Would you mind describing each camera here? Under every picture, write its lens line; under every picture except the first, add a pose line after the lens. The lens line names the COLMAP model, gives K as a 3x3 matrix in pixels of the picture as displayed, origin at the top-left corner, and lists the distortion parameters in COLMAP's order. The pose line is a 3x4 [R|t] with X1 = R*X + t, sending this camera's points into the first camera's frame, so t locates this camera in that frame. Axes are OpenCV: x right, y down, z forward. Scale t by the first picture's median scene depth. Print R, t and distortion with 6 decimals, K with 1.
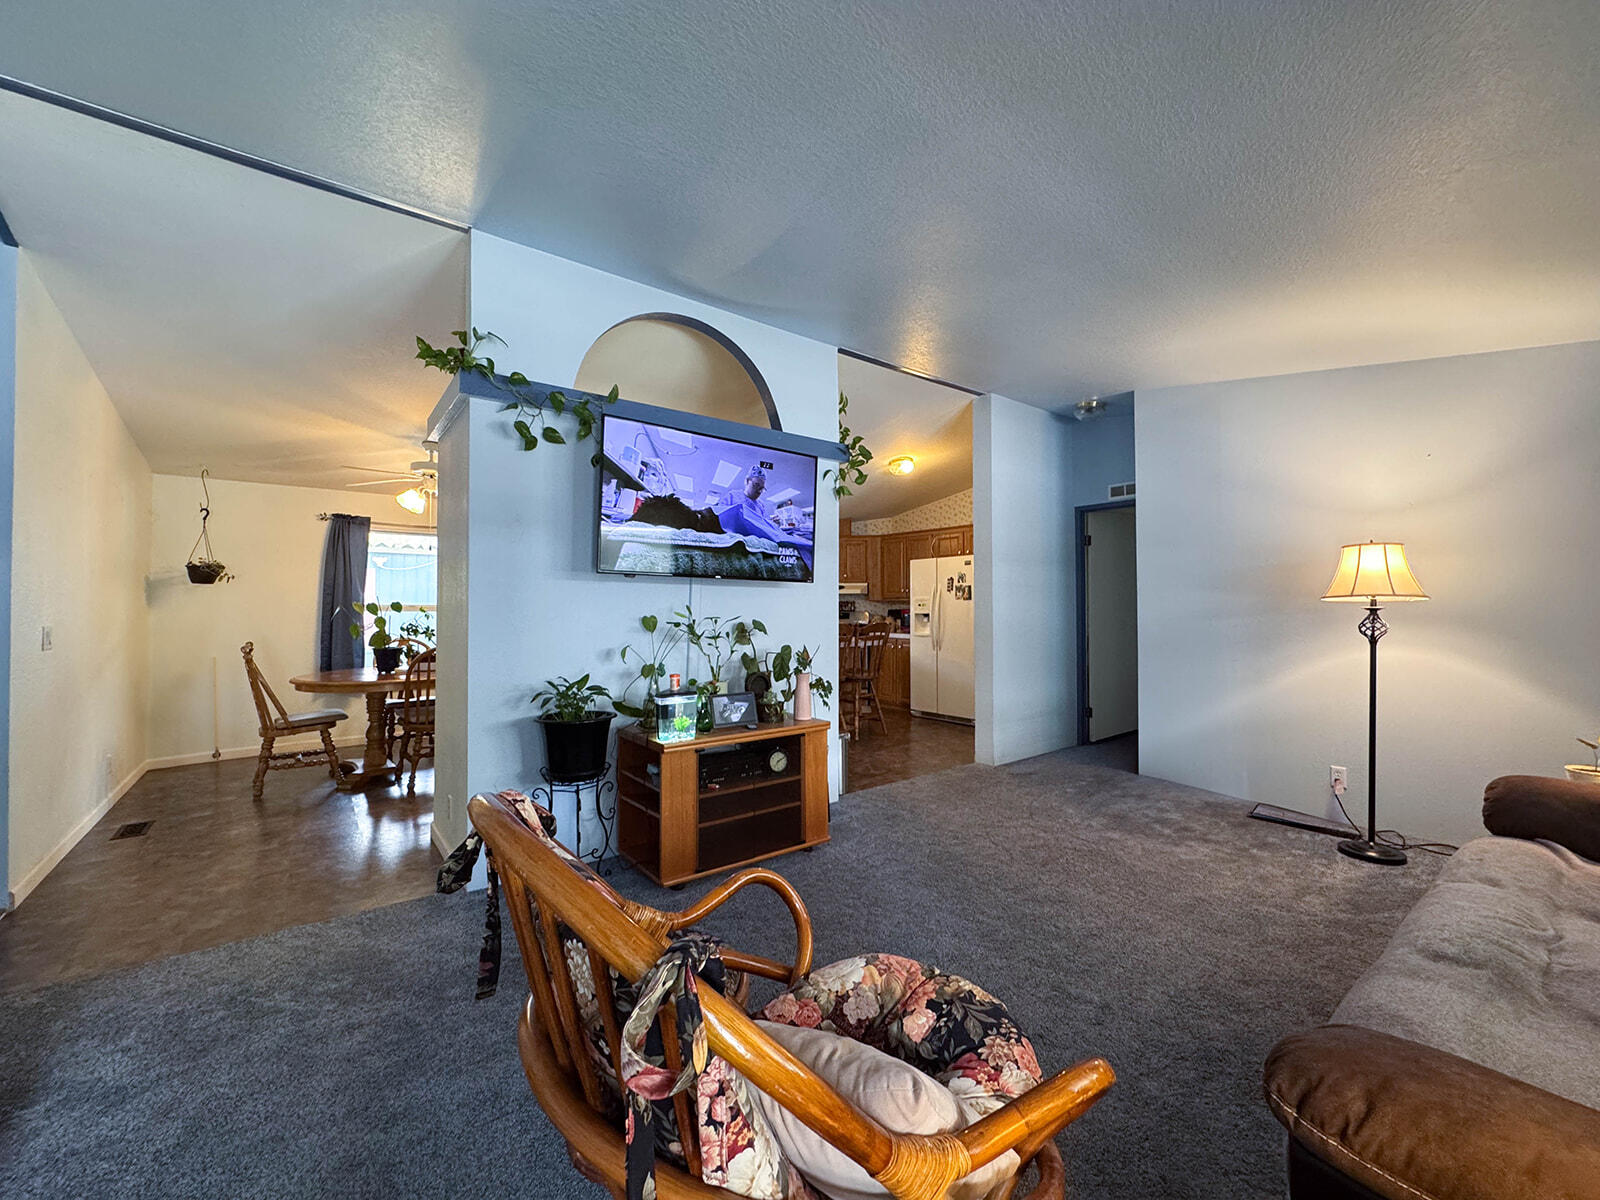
lens RADIAL K [[645.9, 0, 801.8], [0, 645.9, 593.9], [0, 0, 1]] dist [-0.002013, -0.000298]
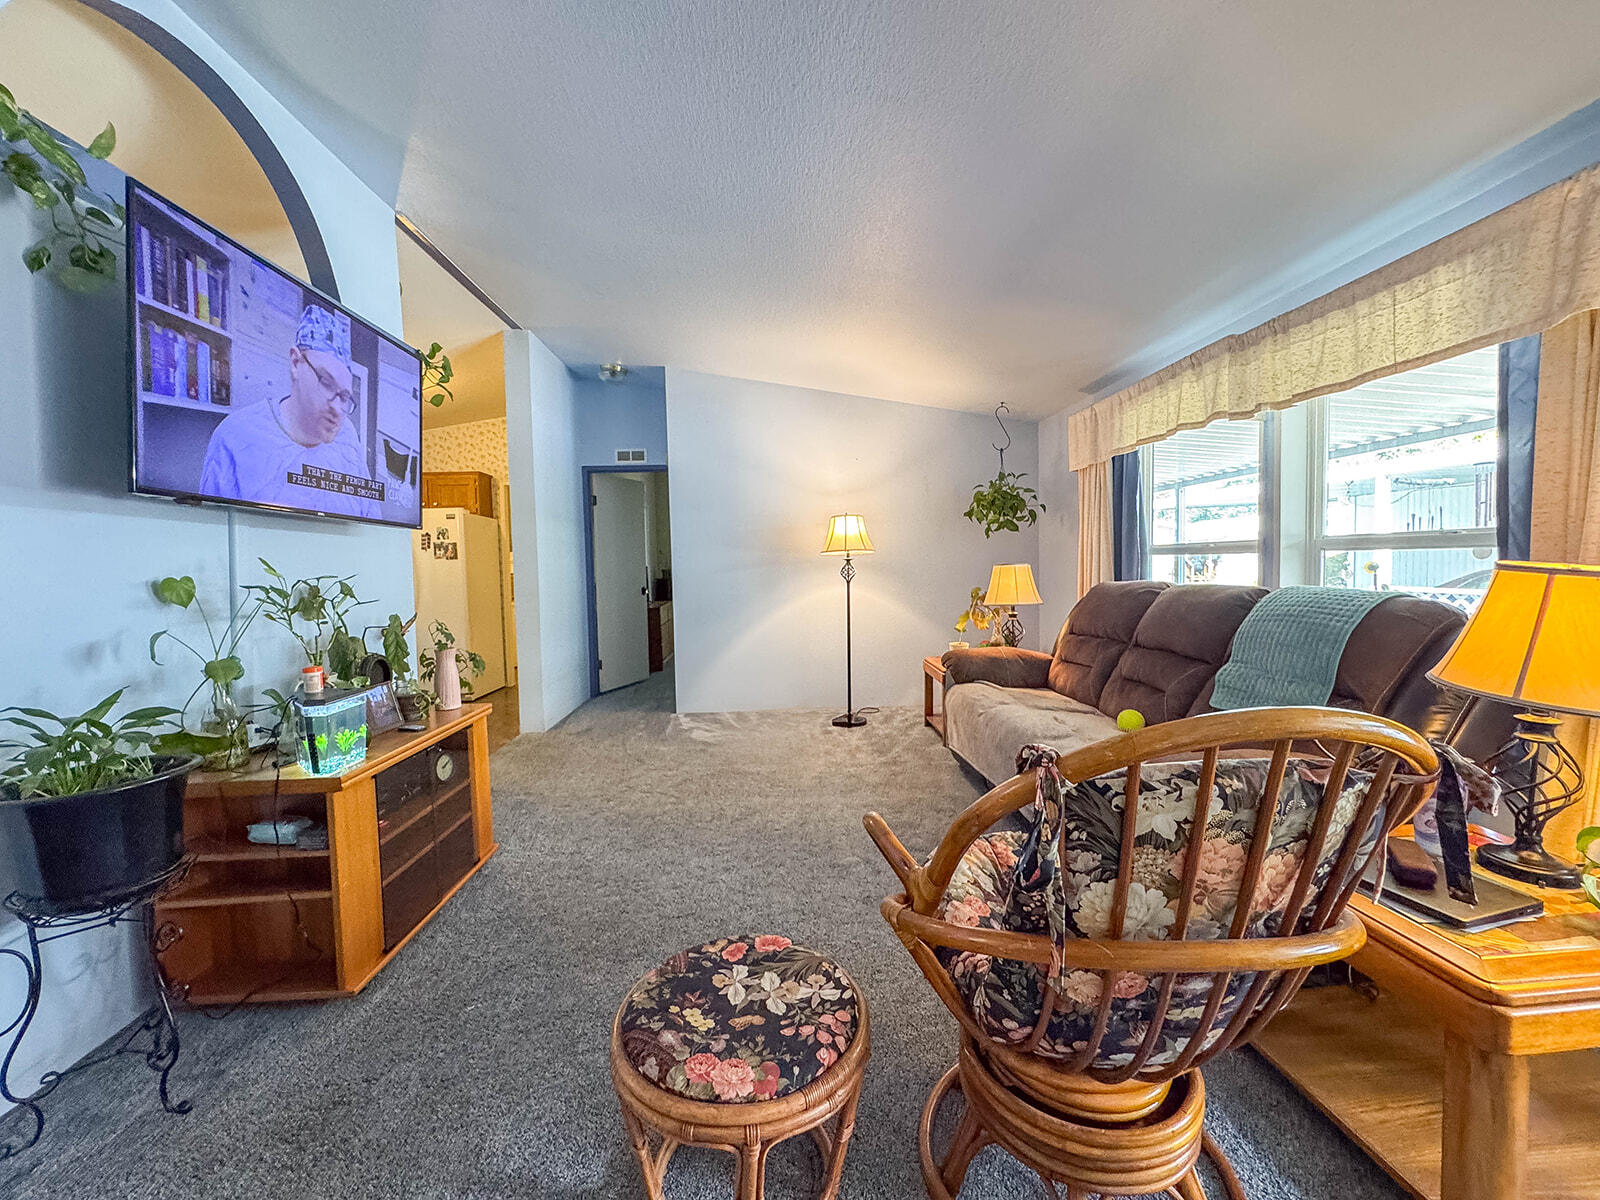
lens RADIAL K [[645.9, 0, 800.9], [0, 645.9, 597.5], [0, 0, 1]] dist [-0.002013, -0.000298]
pose [[0.569196, -0.052225, 0.820541, -0.370532], [0.003802, 0.998137, 0.060892, 0.017873], [-0.822193, -0.031540, 0.568335, 0.223366]]
